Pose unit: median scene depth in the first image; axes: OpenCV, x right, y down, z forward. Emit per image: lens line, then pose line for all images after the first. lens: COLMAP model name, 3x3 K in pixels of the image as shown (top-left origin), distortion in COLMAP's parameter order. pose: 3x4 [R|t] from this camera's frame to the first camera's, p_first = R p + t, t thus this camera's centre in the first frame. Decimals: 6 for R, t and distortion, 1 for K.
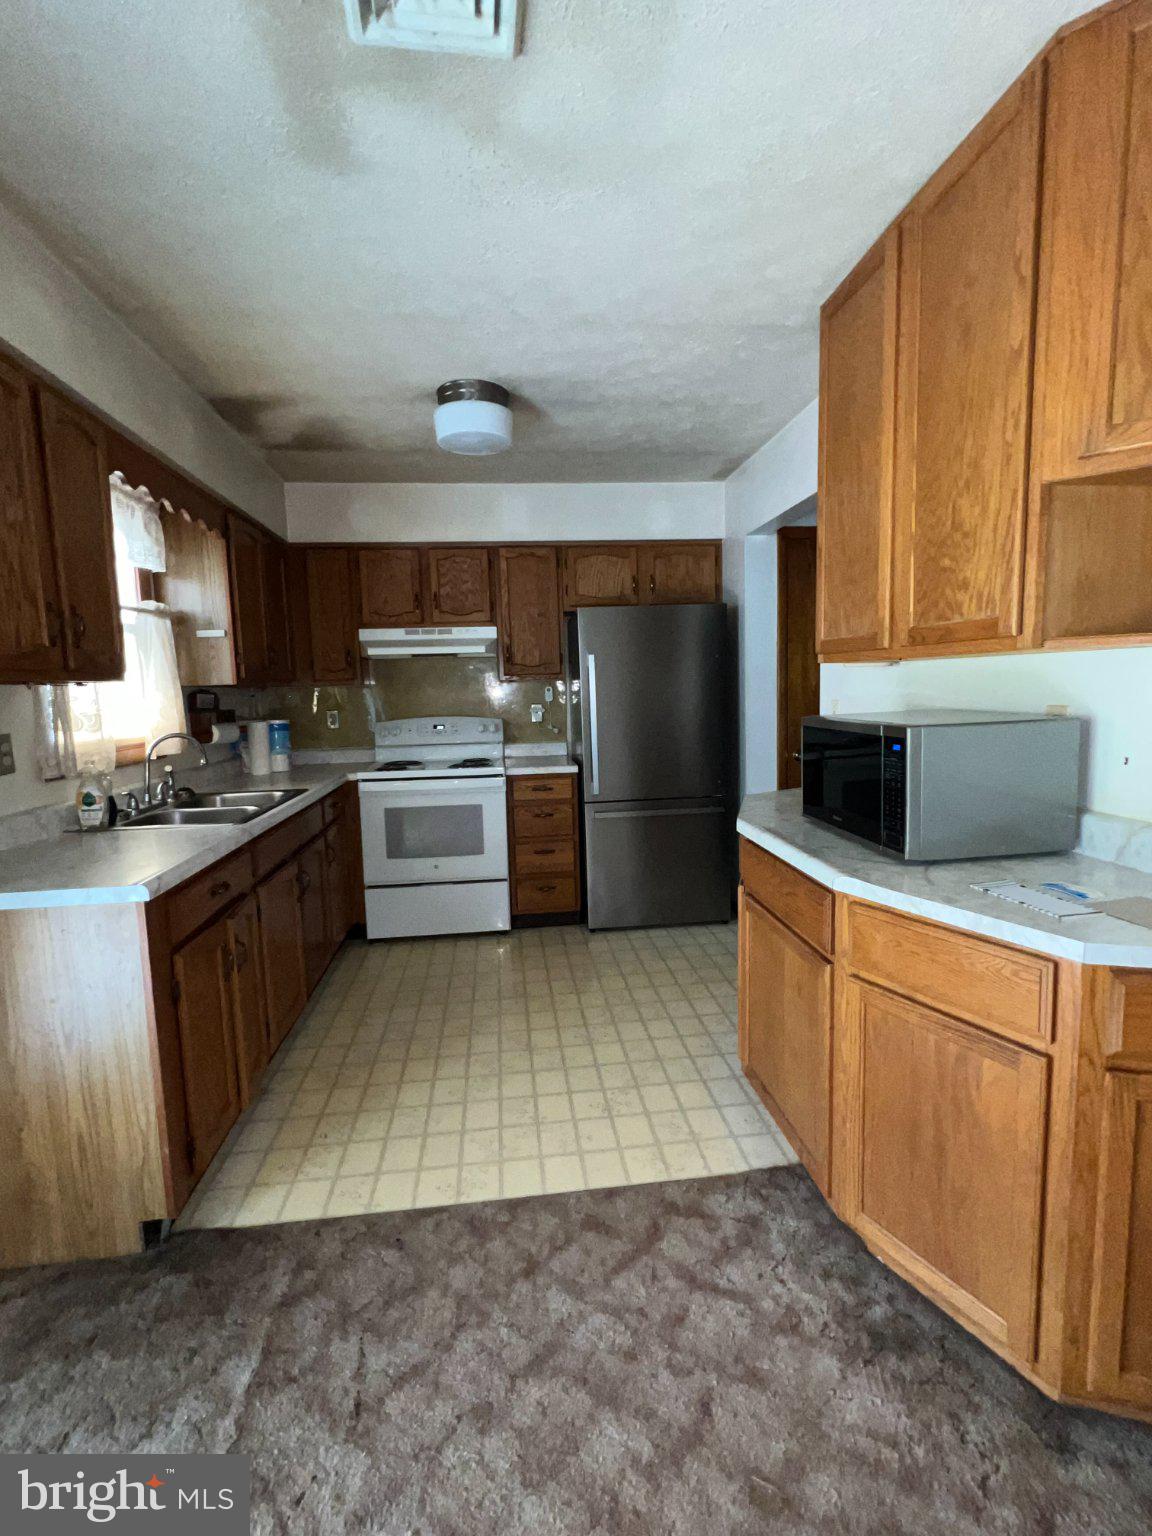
lens RADIAL K [[705.3, 0, 575.5], [0, 705.3, 765.7], [0, 0, 1]] dist [-0.003092, 0.000820]
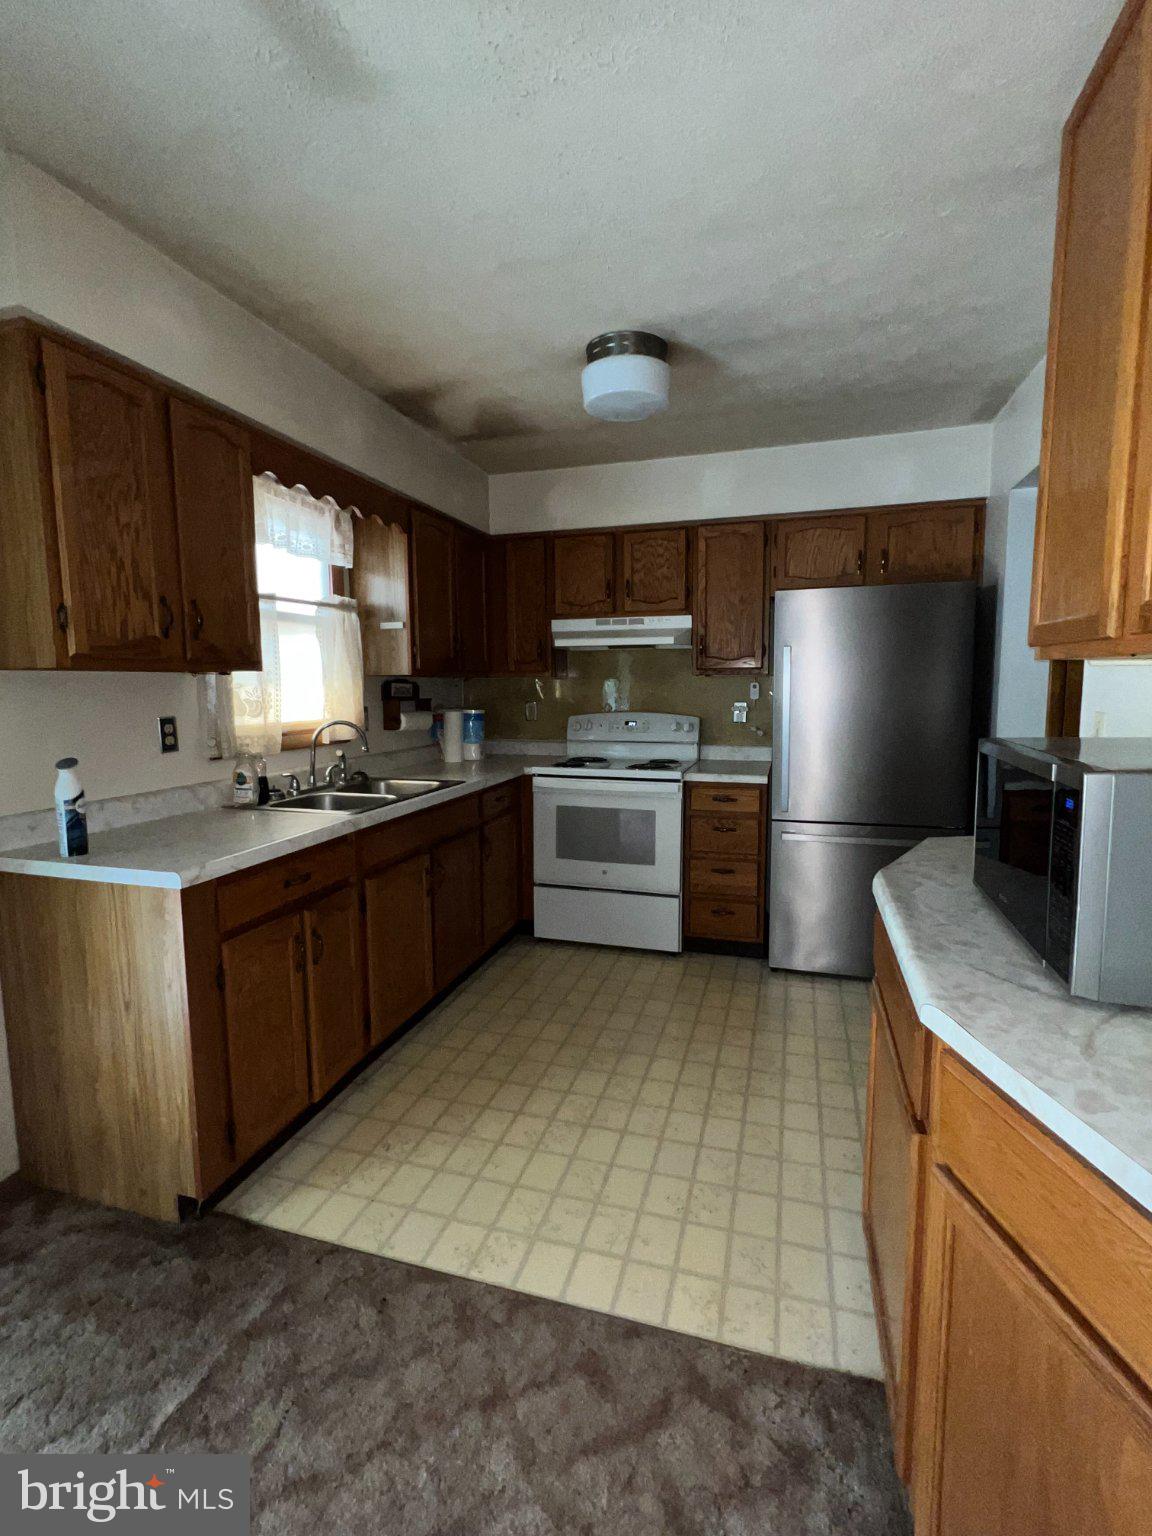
lens RADIAL K [[704.5, 0, 579.1], [0, 704.5, 763.3], [0, 0, 1]] dist [-0.001189, 0.000415]
pose [[0.918251, 0.066387, -0.390393, 0.183682], [-0.063004, 0.997782, 0.021484, -0.028263], [0.390954, 0.004869, 0.920397, 0.175775]]
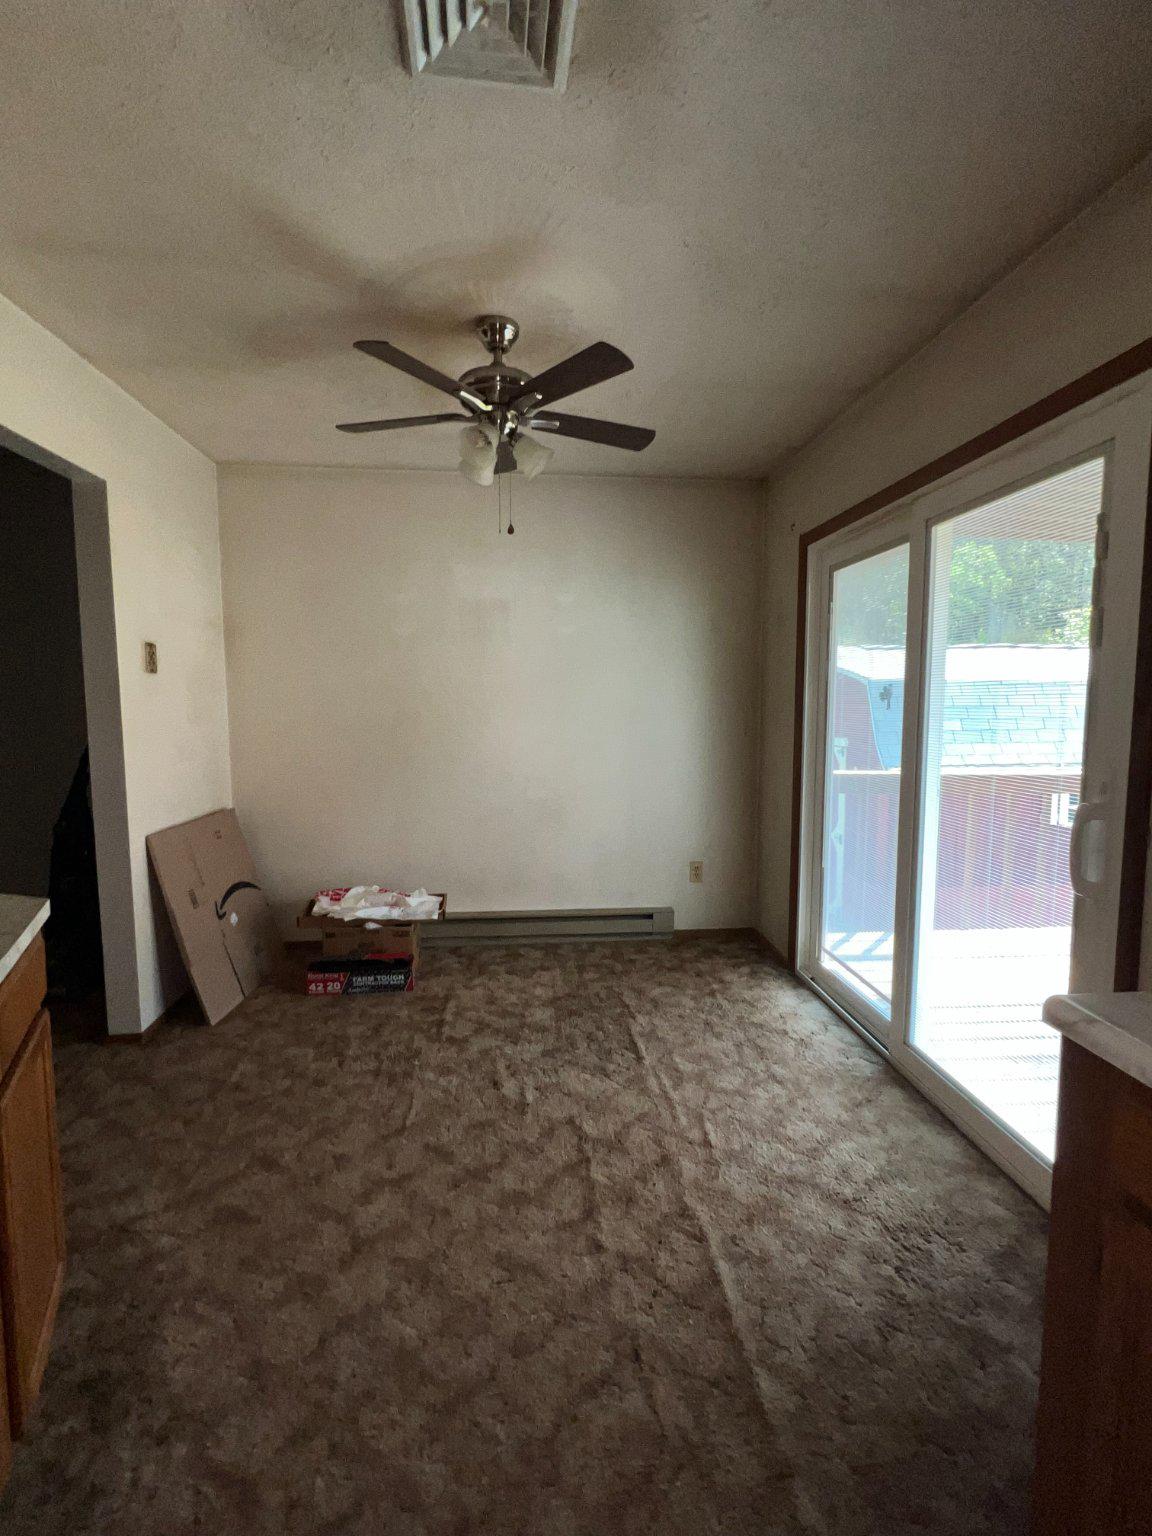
lens RADIAL K [[705.3, 0, 575.5], [0, 705.3, 765.7], [0, 0, 1]] dist [-0.003092, 0.000820]
pose [[-0.999340, 0.030178, 0.020241, -0.132556], [0.033710, 0.977896, 0.206357, -0.099748], [-0.013566, 0.206903, -0.978267, 0.937556]]
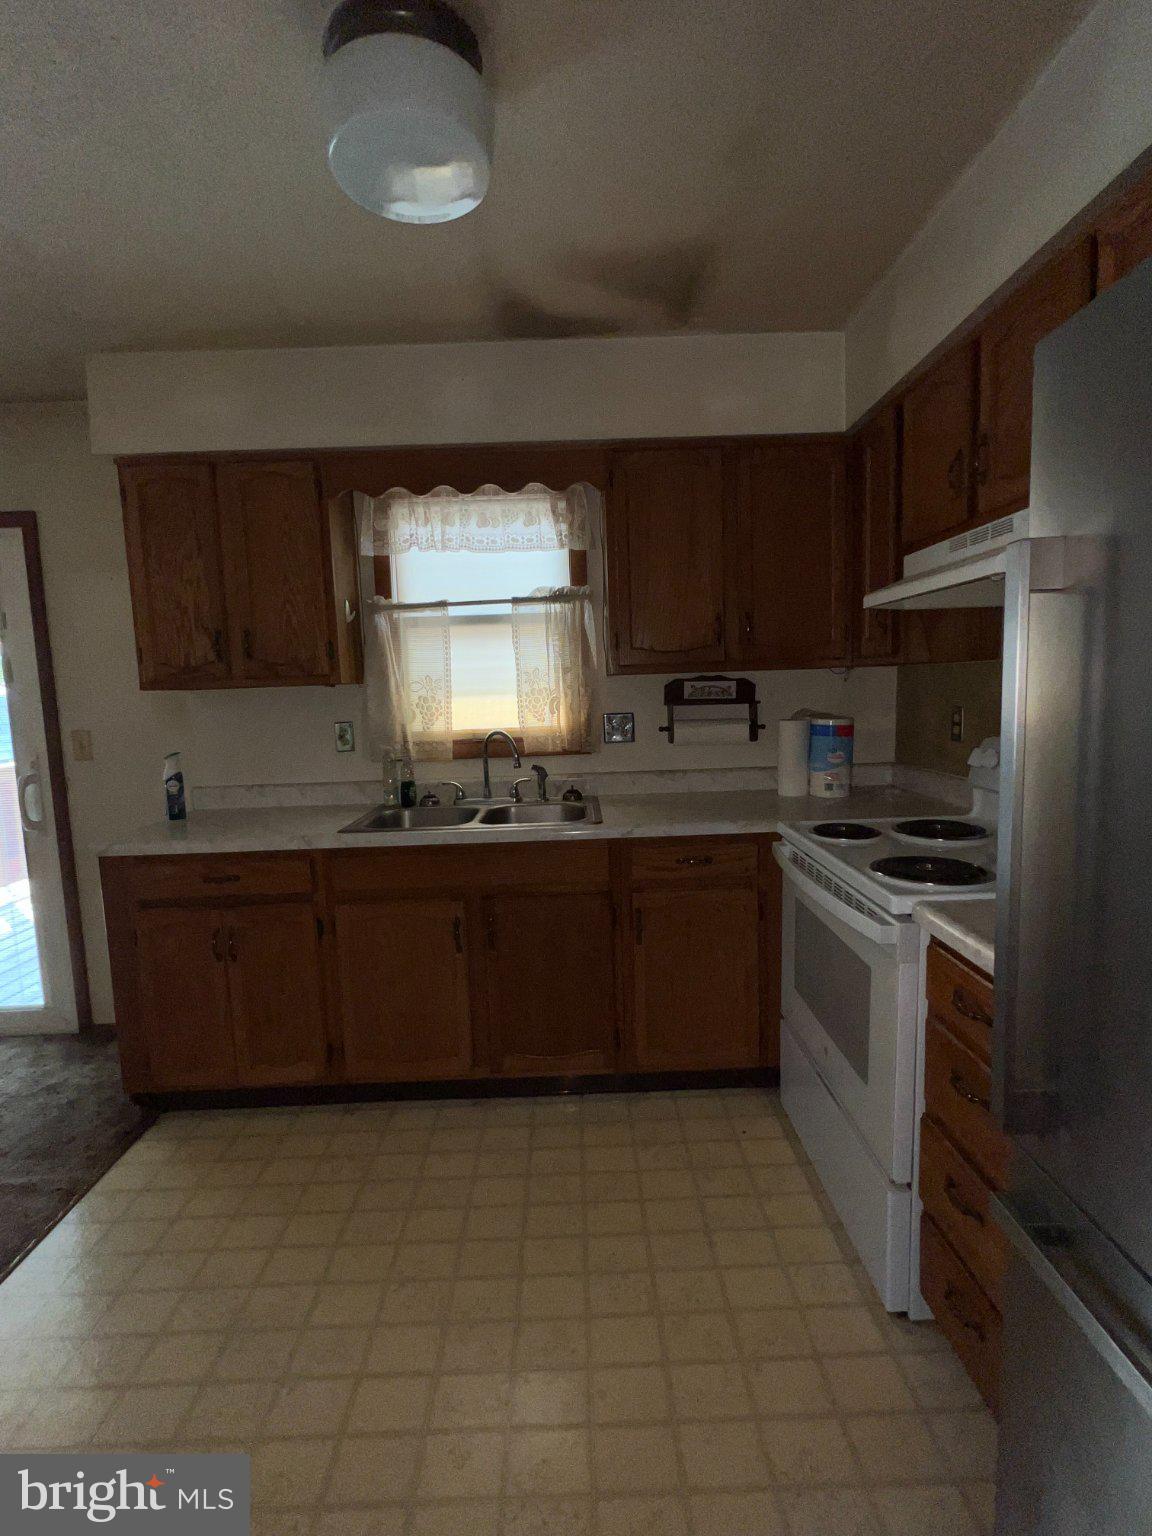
lens RADIAL K [[719.1, 0, 582.1], [0, 719.1, 765.0], [0, 0, 1]] dist [0.000532, 0.000639]
pose [[-0.095638, 0.139375, -0.985611, 0.390688], [-0.072302, 0.986561, 0.146525, -0.154305], [0.992787, 0.085275, -0.084275, 1.235958]]
